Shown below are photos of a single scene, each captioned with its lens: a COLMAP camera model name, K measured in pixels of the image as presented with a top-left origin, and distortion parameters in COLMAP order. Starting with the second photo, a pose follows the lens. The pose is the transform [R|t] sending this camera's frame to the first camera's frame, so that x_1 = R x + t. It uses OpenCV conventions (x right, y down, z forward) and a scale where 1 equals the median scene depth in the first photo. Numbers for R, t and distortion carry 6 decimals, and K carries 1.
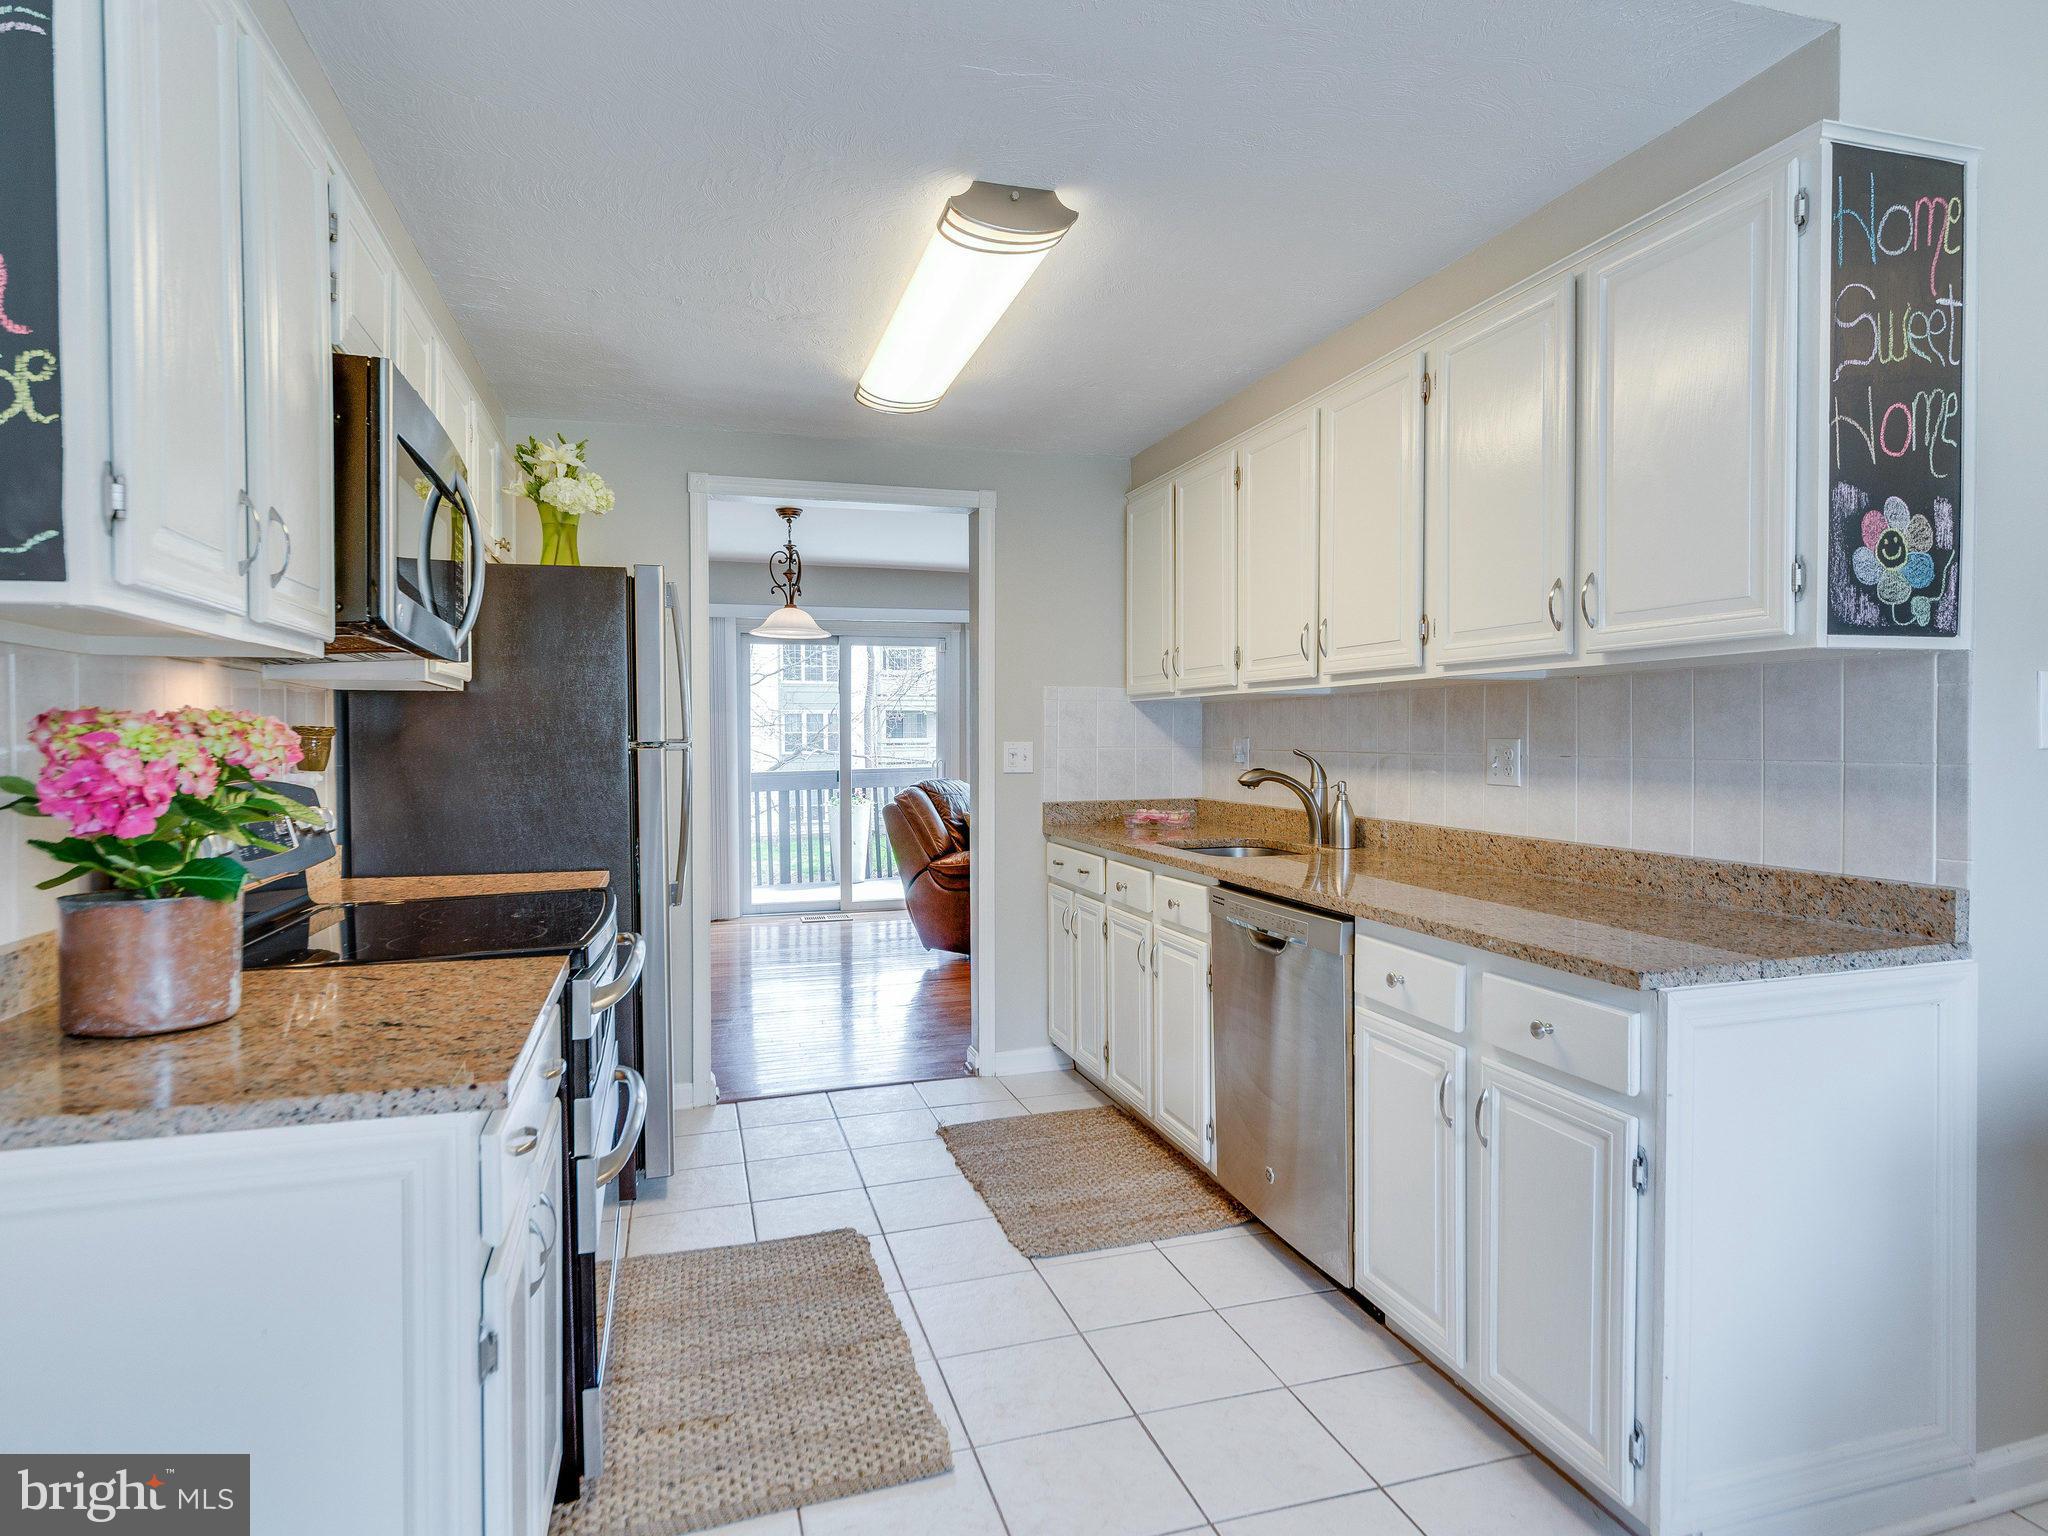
lens RADIAL K [[1132.8, 0, 1028.3], [0, 1132.8, 753.9], [0, 0, 1]] dist [0.000197, 0.000367]
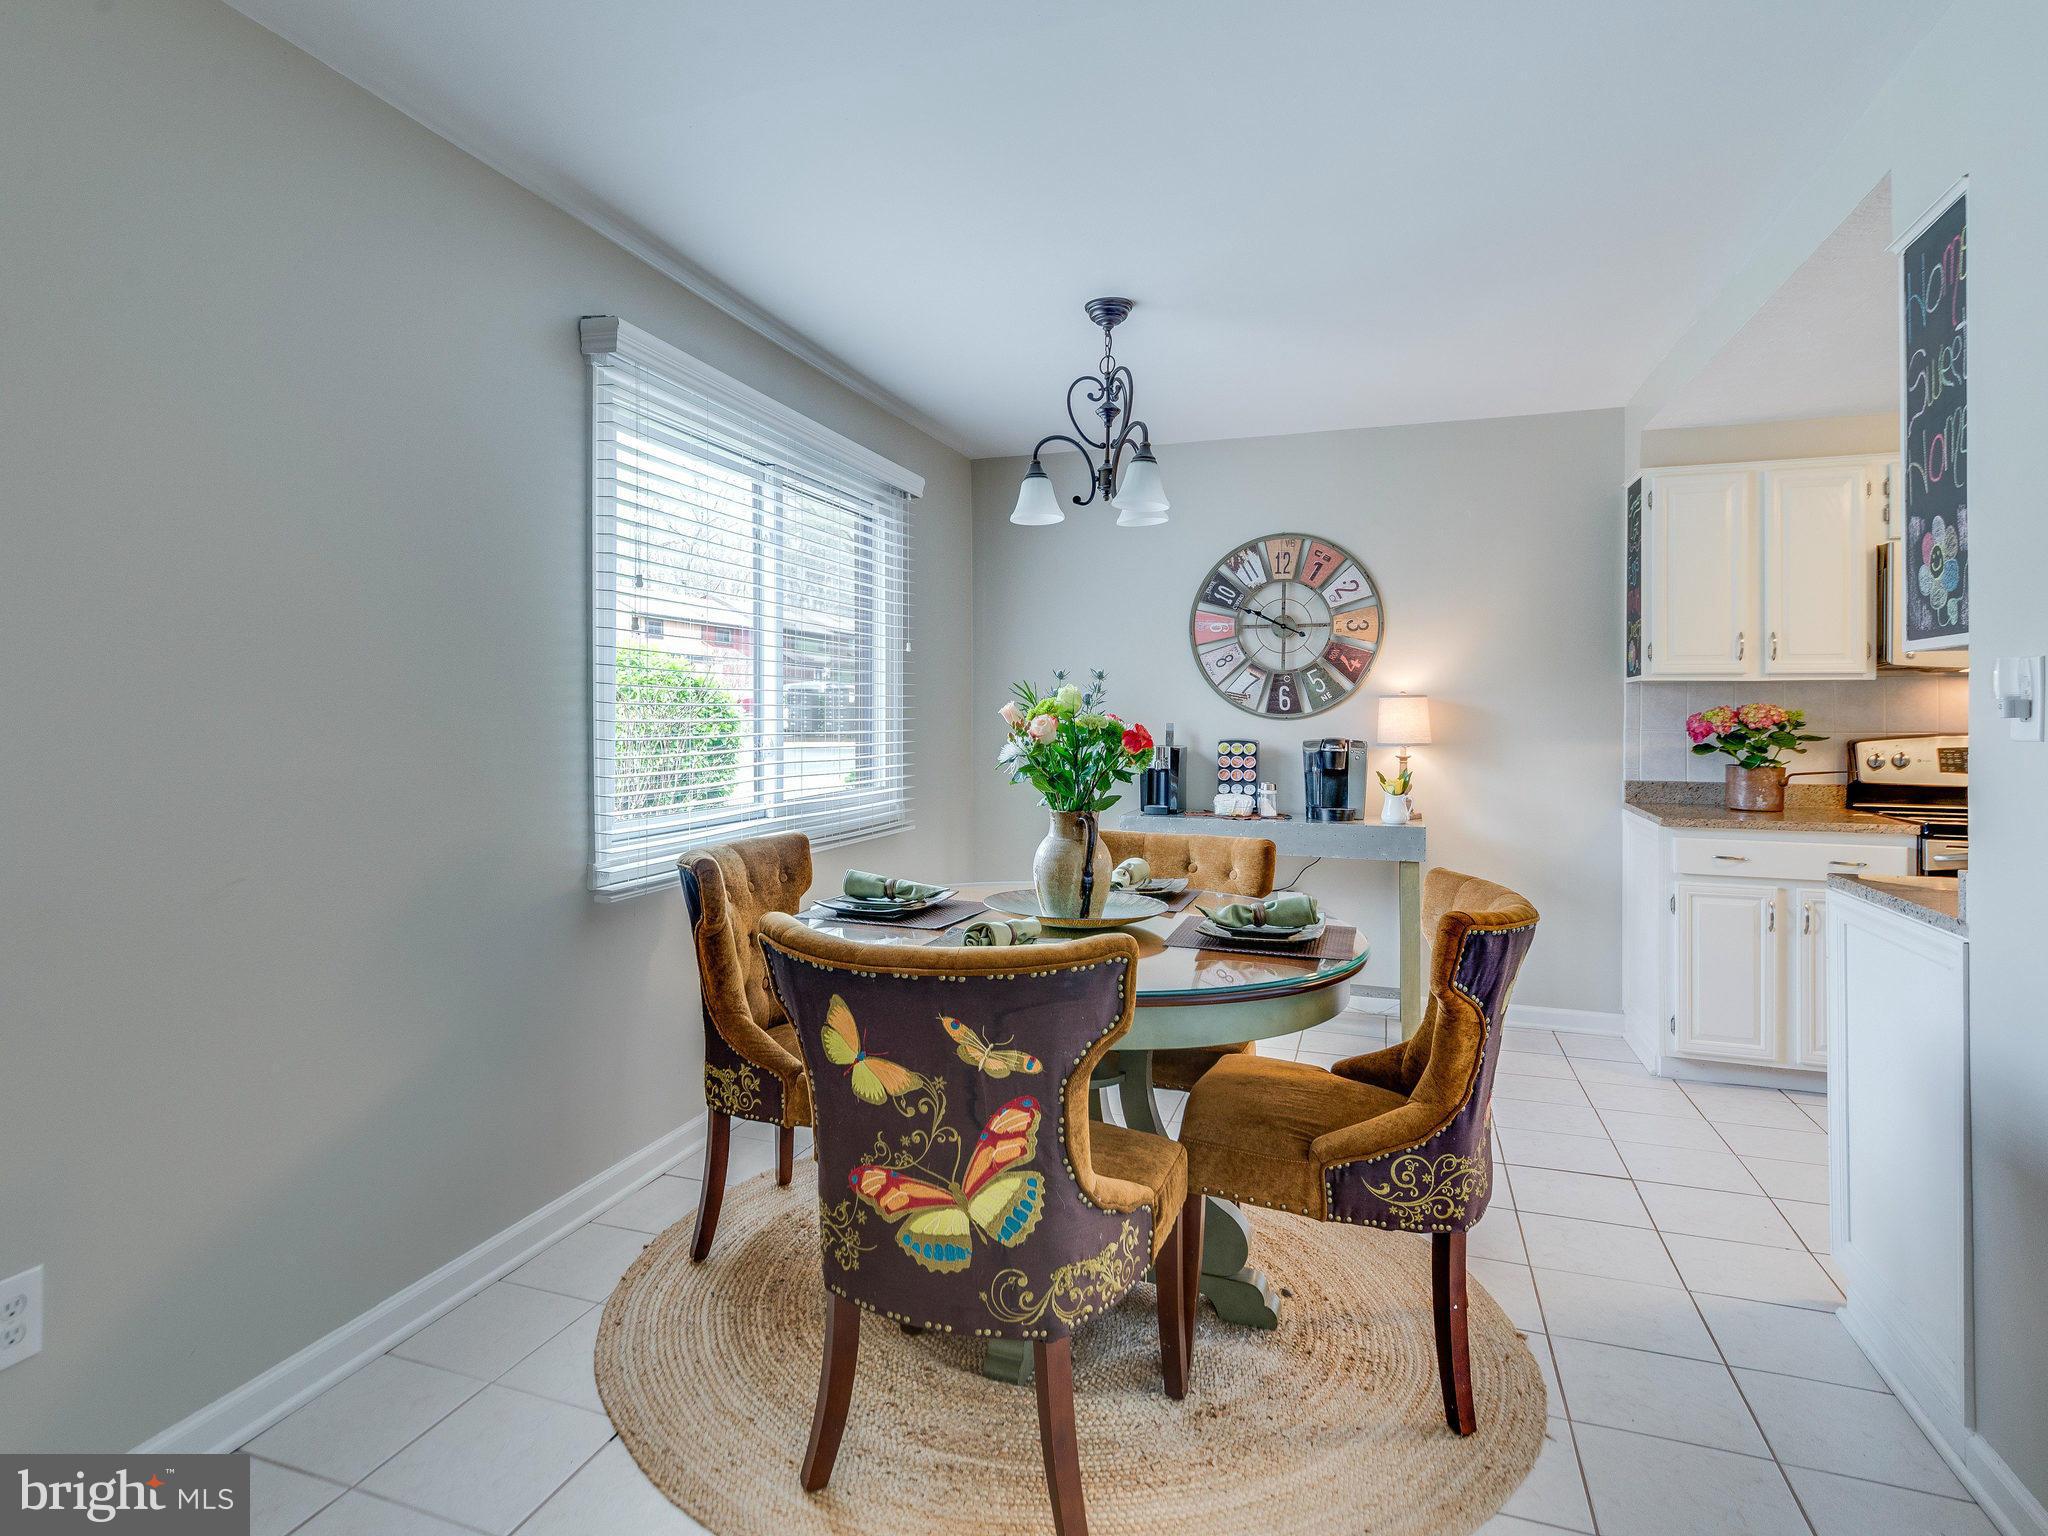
lens RADIAL K [[1196.2, 0, 1023.7], [0, 1196.2, 719.3], [0, 0, 1]] dist [0.005255, -0.001684]
pose [[-0.560384, 0.011268, -0.828156, 1.914333], [-0.006710, 0.999813, 0.018144, -0.030311], [0.828206, 0.015724, -0.560204, 0.764470]]
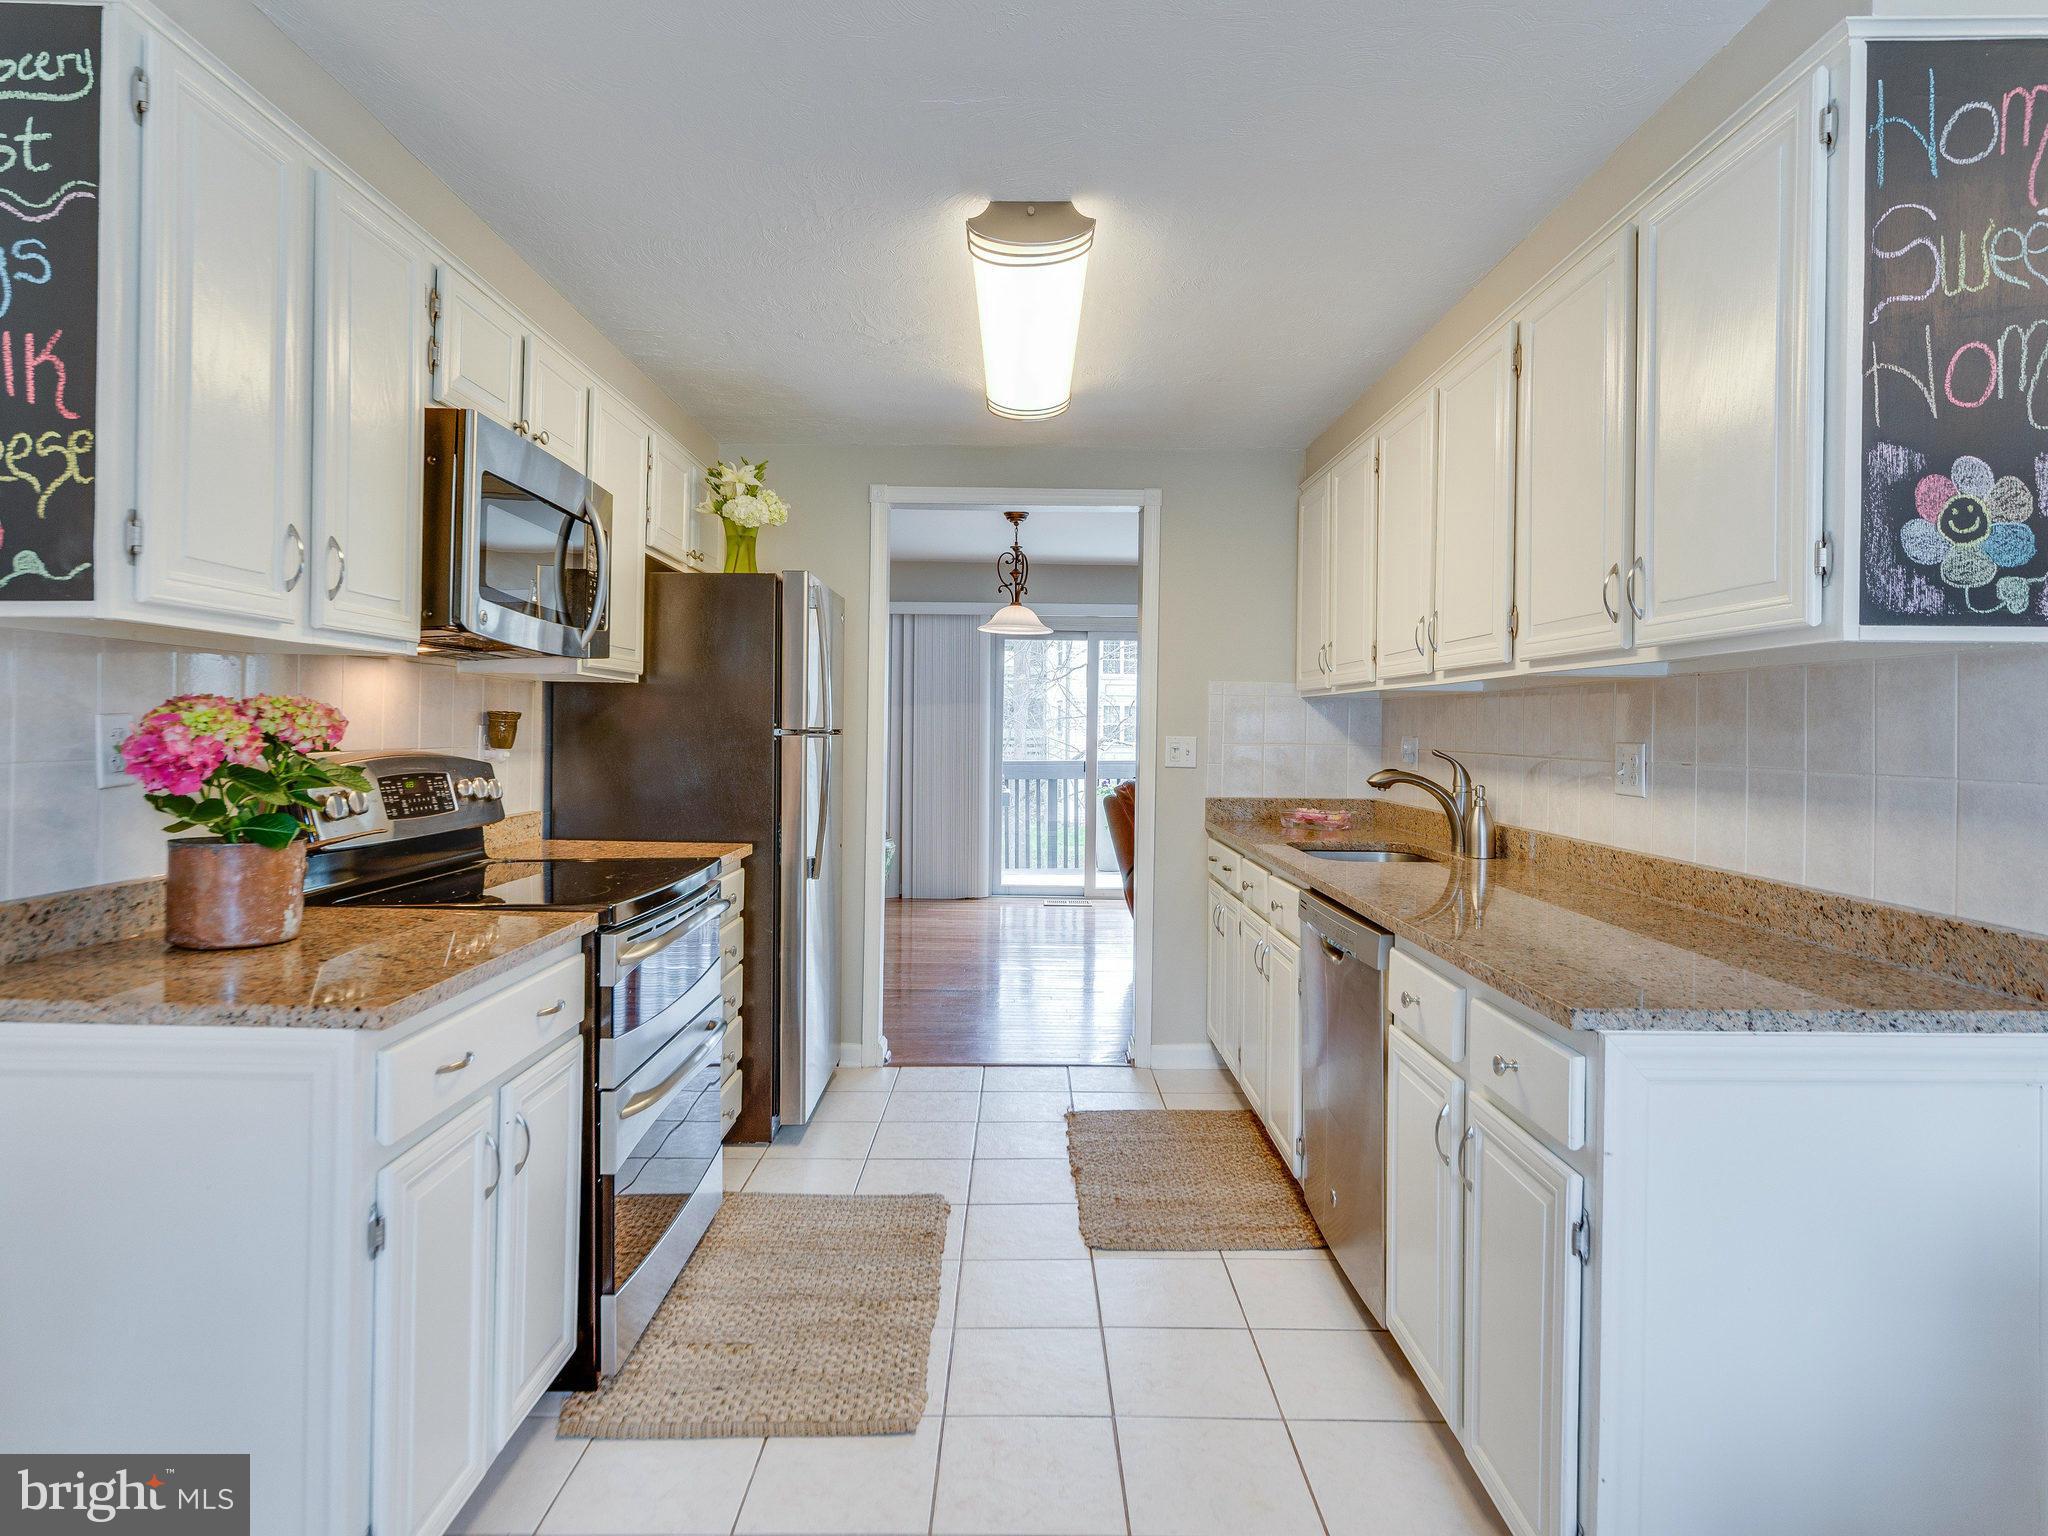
lens RADIAL K [[1114.9, 0, 1025.2], [0, 1114.9, 723.9], [0, 0, 1]] dist [0.002039, -0.000066]
pose [[0.956880, 0.016266, -0.290026, 0.291475], [-0.022034, 0.999619, -0.016634, -0.004459], [0.289645, 0.022308, 0.956874, 0.029559]]
